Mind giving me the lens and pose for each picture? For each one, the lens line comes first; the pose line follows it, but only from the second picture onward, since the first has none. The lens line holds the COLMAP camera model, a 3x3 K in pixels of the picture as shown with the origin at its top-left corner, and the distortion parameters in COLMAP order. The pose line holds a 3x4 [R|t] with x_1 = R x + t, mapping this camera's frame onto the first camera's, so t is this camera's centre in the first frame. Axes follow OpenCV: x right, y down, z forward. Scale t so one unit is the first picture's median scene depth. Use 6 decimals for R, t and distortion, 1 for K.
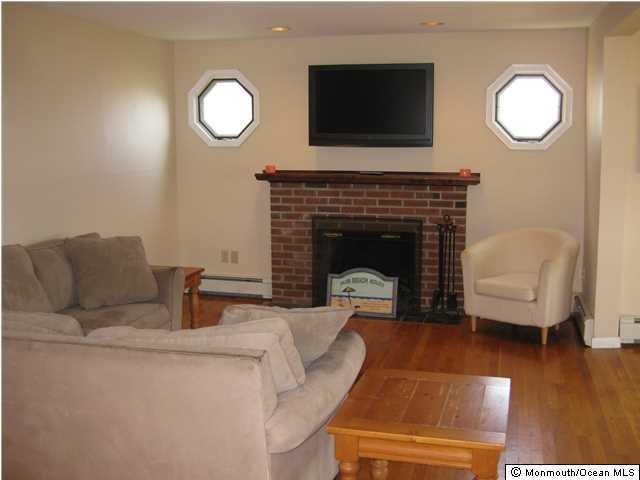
lens RADIAL K [[715.6, 0, 333.6], [0, 715.6, 242.5], [0, 0, 1]] dist [-0.201231, 0.233279]
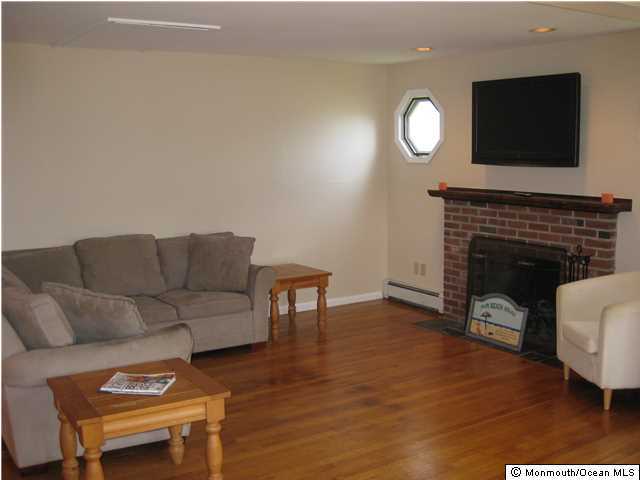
lens RADIAL K [[715.6, 0, 333.6], [0, 715.6, 242.5], [0, 0, 1]] dist [-0.201231, 0.233279]
pose [[0.747074, 0.084139, -0.659395, 0.476434], [-0.096369, 0.995186, 0.017803, -0.026551], [0.657719, 0.050245, 0.751586, 0.144962]]
